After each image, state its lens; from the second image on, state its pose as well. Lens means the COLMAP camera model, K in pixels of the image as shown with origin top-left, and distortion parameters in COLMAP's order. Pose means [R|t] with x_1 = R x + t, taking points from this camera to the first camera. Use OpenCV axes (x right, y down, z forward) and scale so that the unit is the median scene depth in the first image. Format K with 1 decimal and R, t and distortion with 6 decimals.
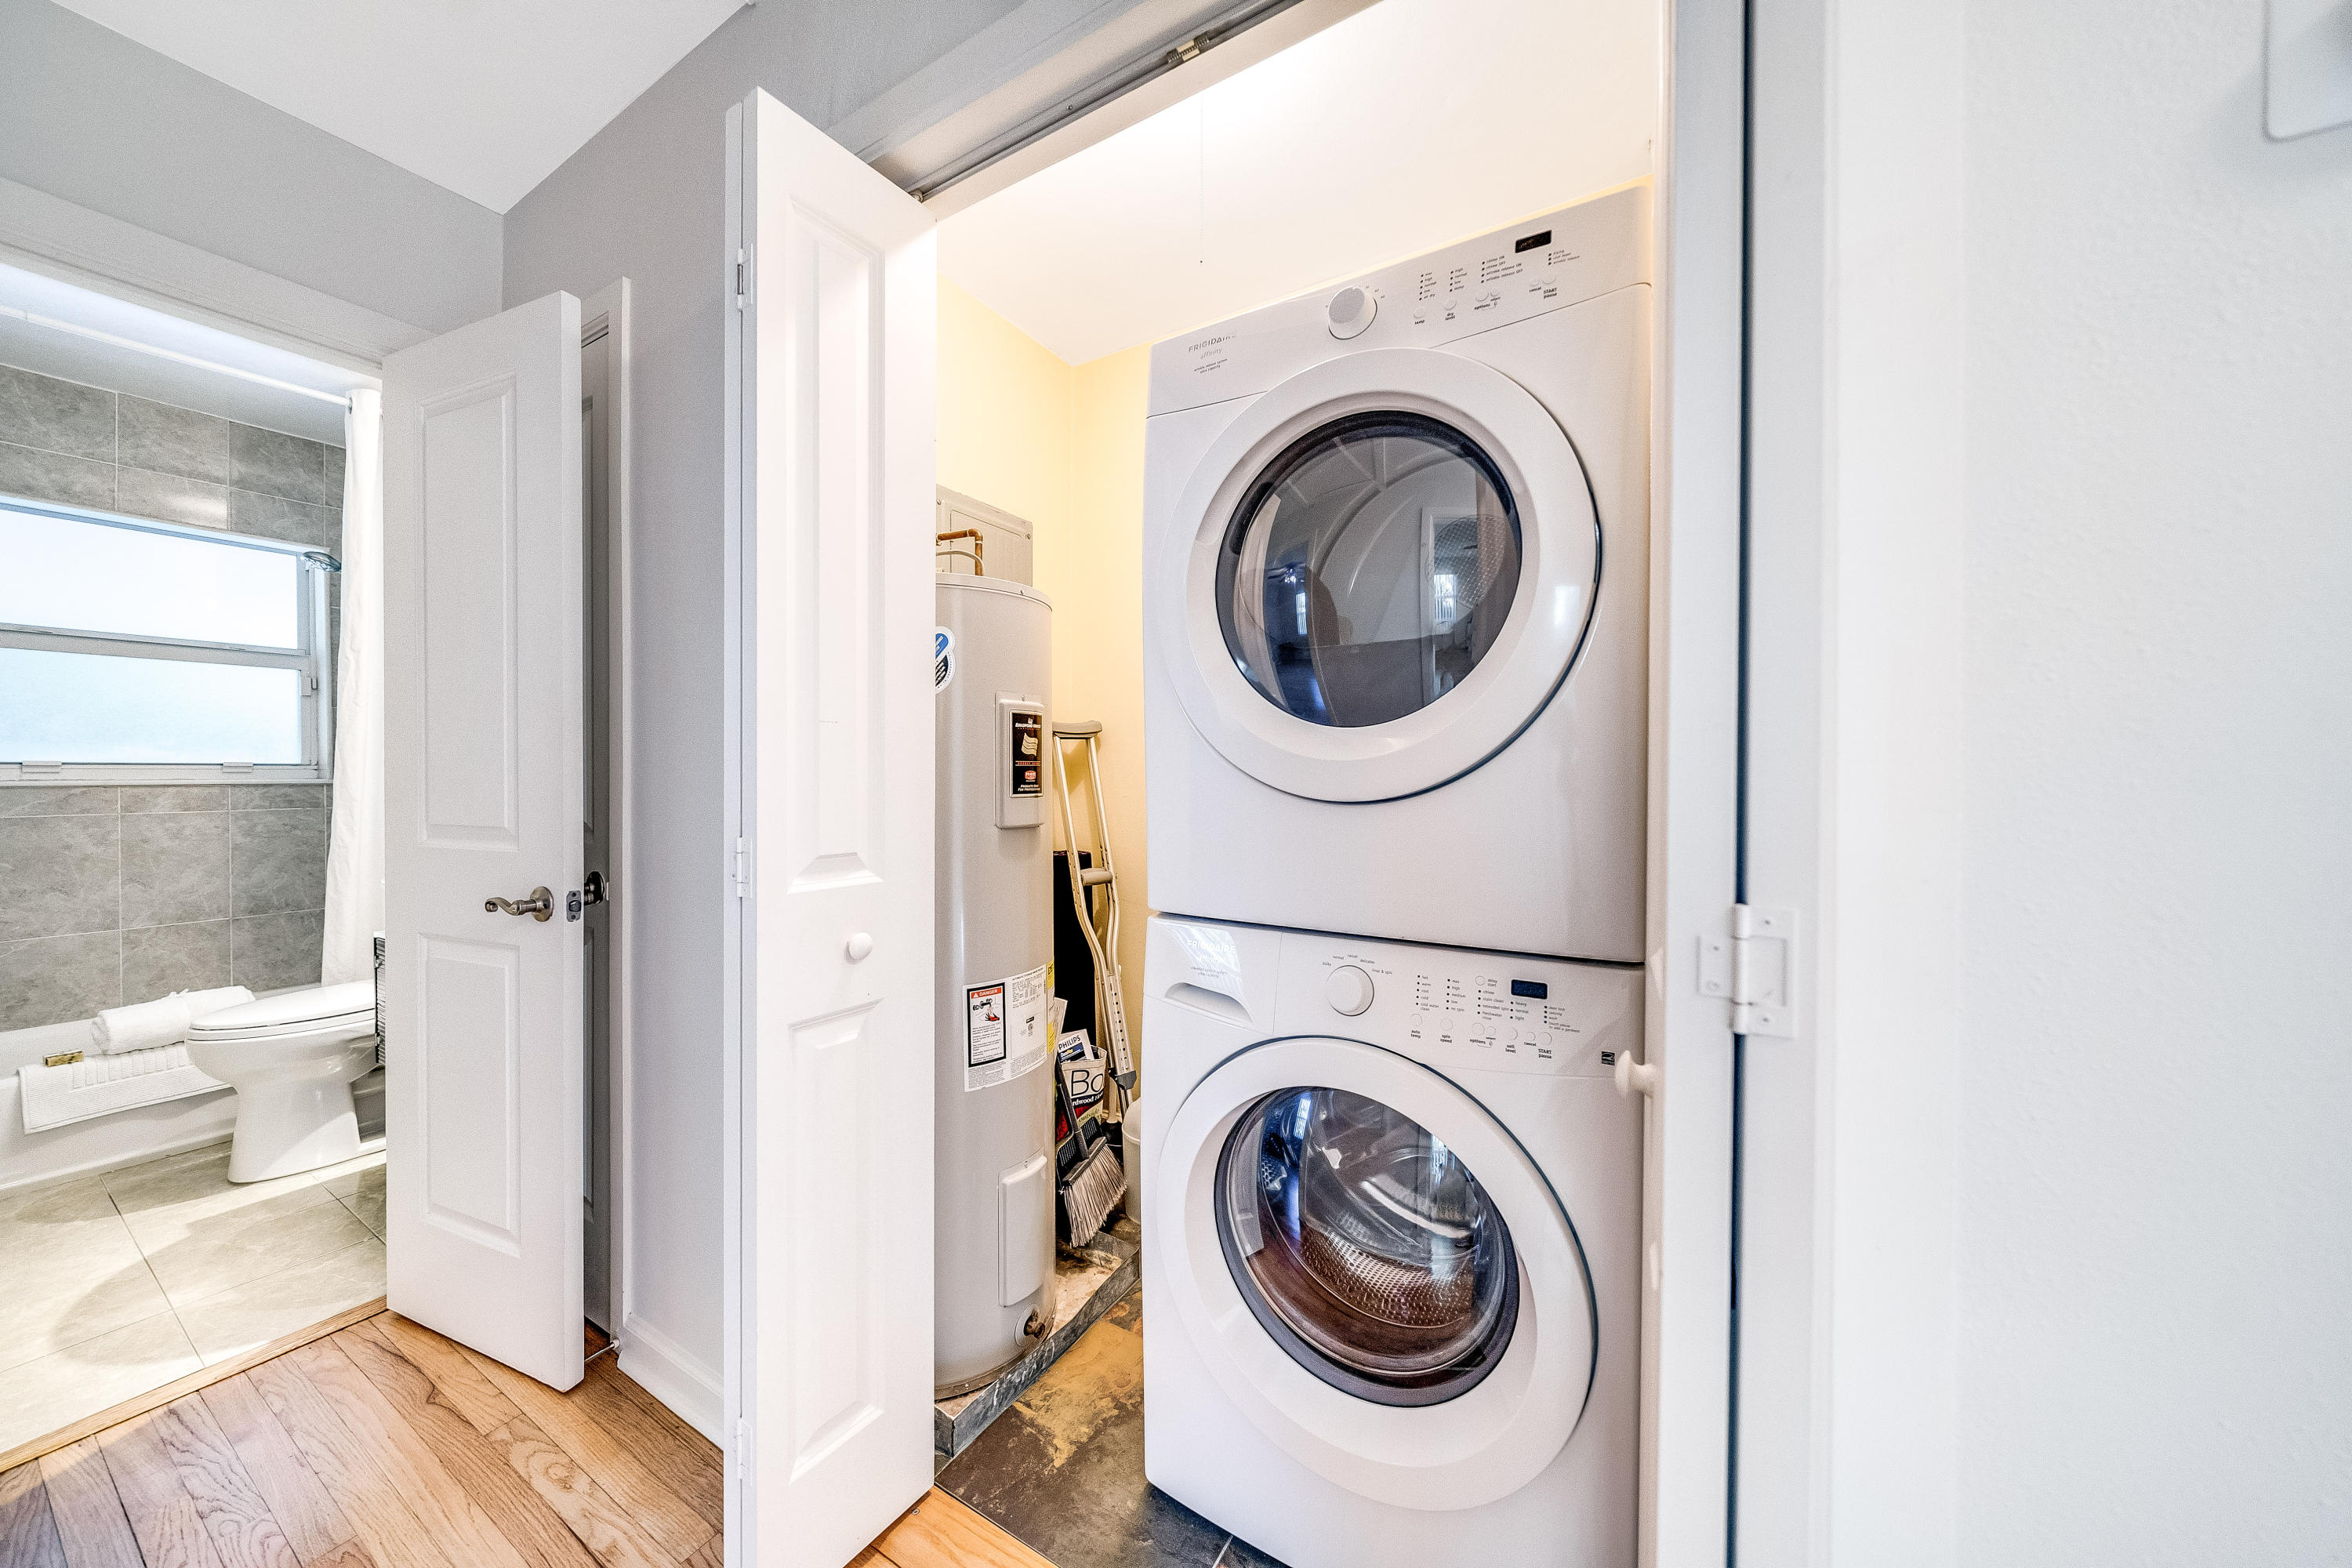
lens RADIAL K [[811.9, 0, 1177.8], [0, 811.9, 784.0], [0, 0, 1]] dist [0.000511, 0.000543]
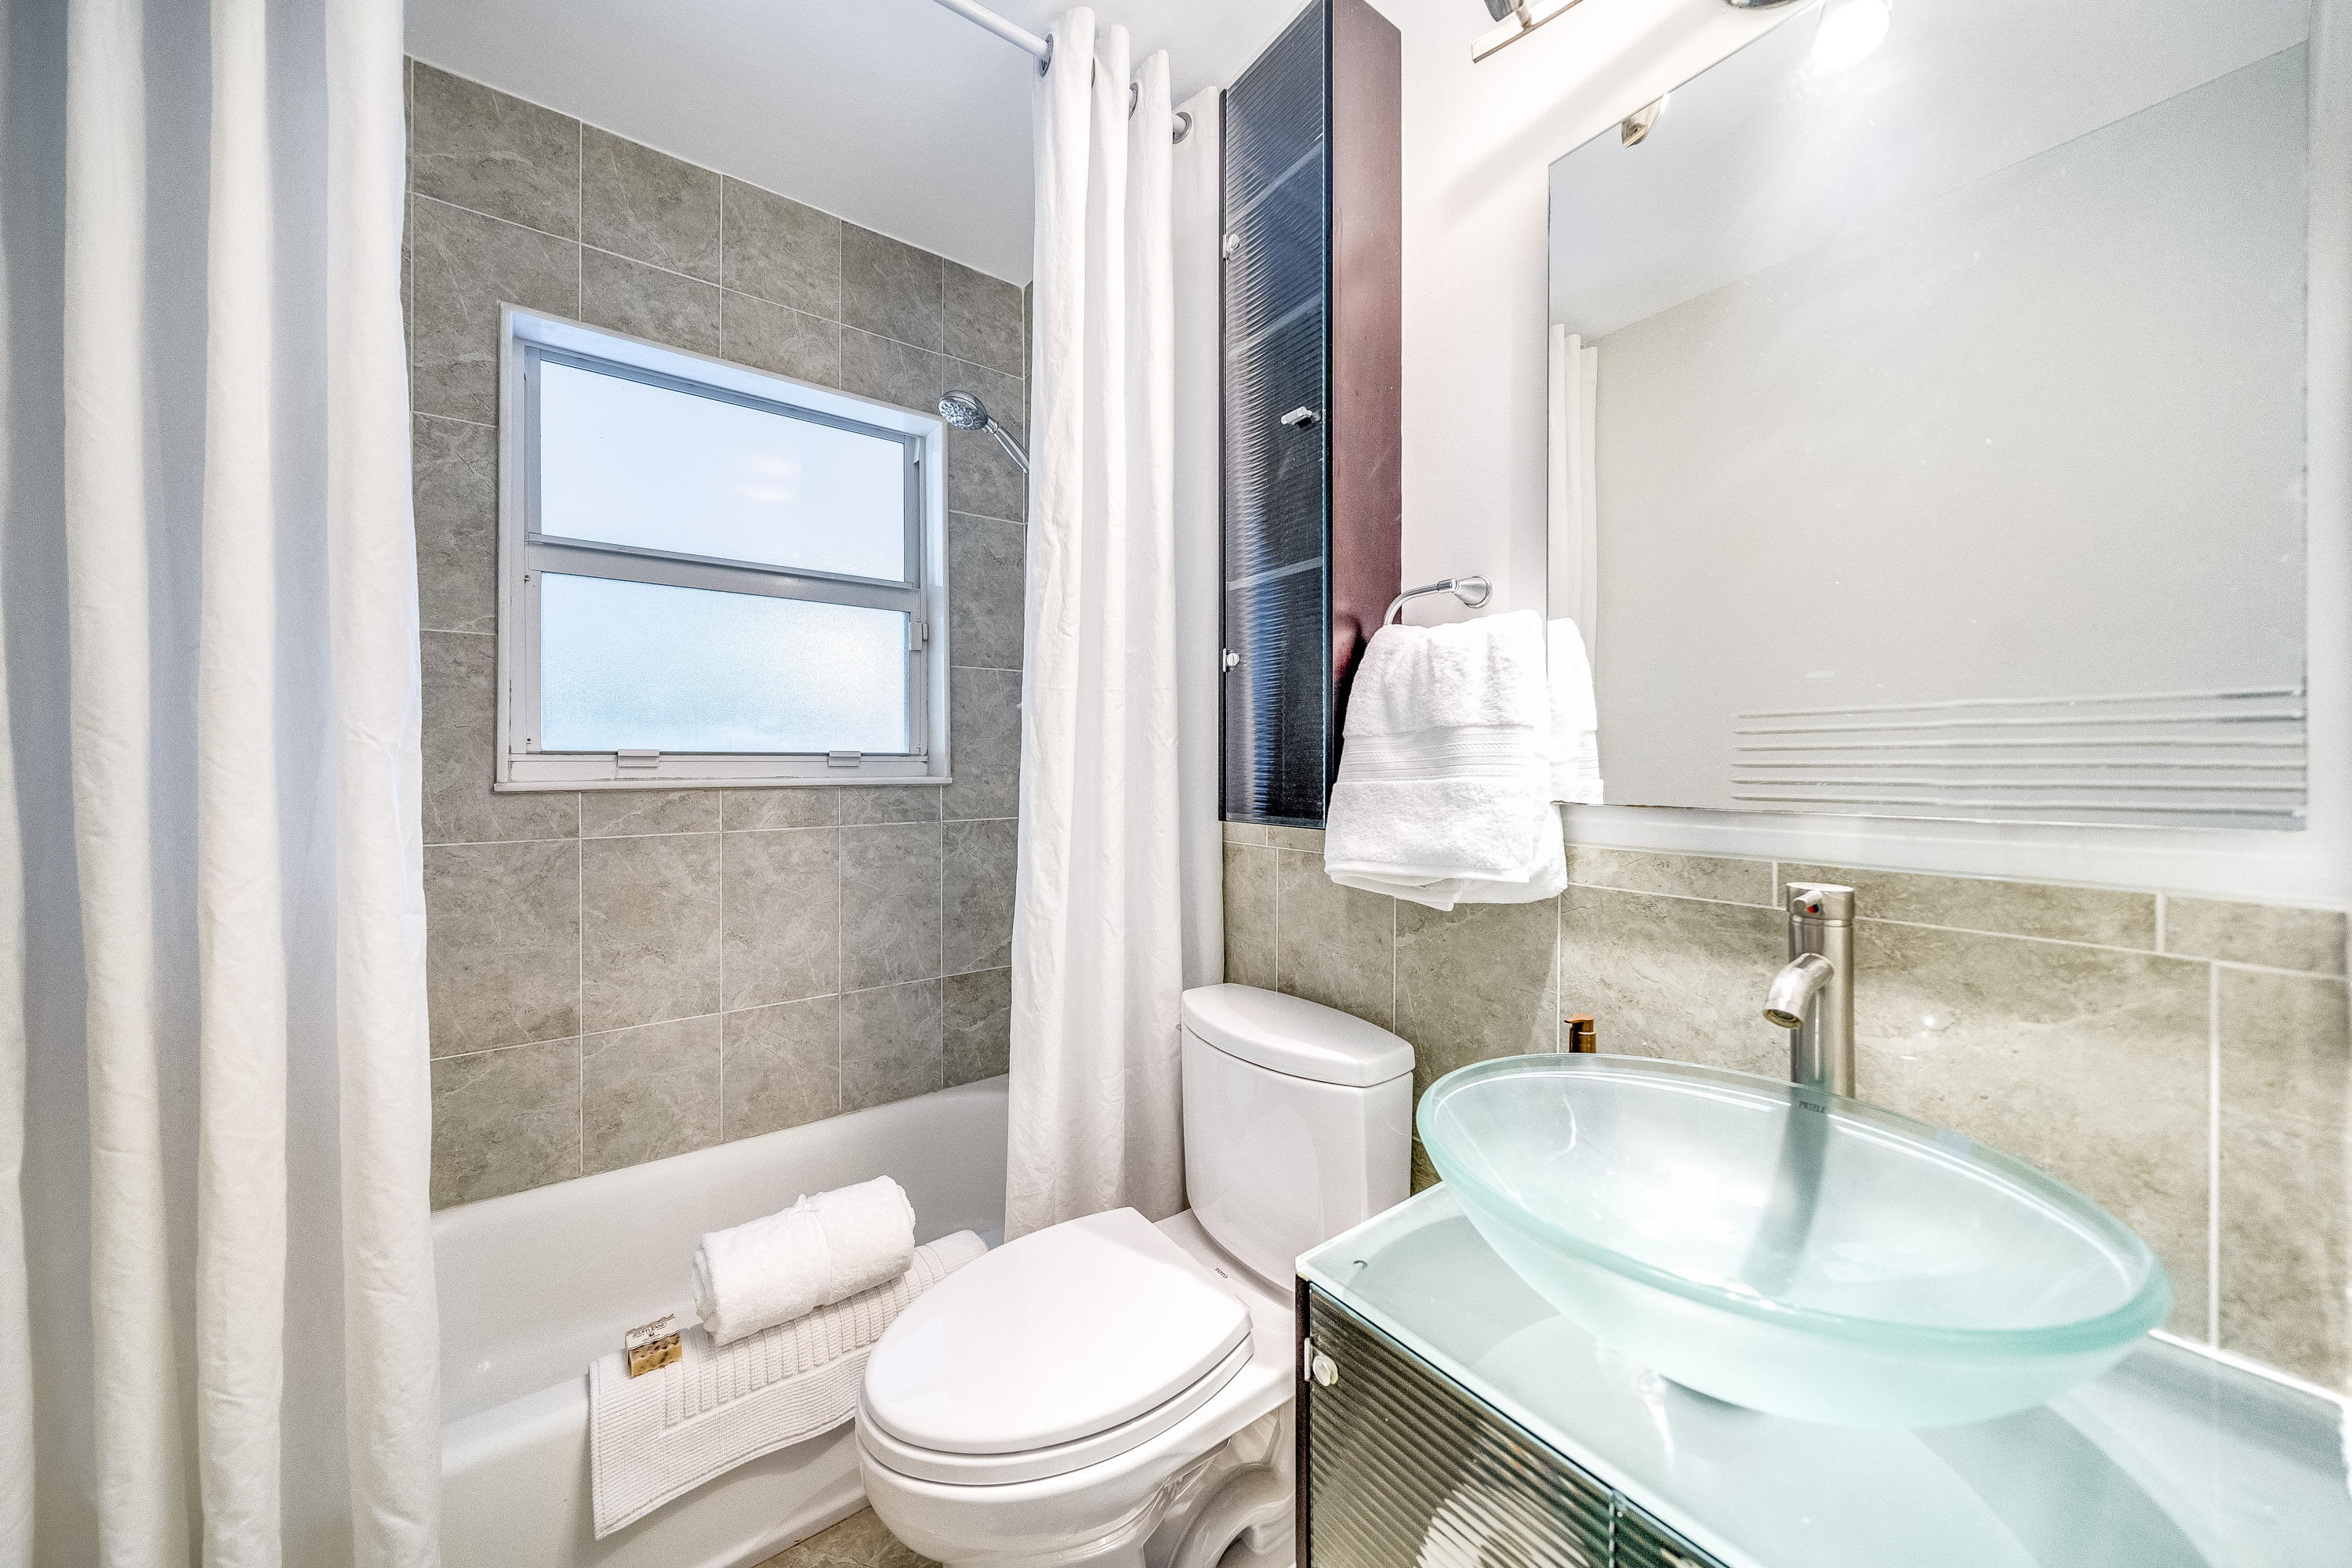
lens RADIAL K [[811.9, 0, 1169.9], [0, 811.9, 773.7], [0, 0, 1]] dist [0.000511, 0.000543]
pose [[0.925654, 0.000007, -0.378371, -0.727296], [-0.001970, 0.999987, -0.004802, -0.006696], [0.378366, 0.005190, 0.925642, 0.538849]]
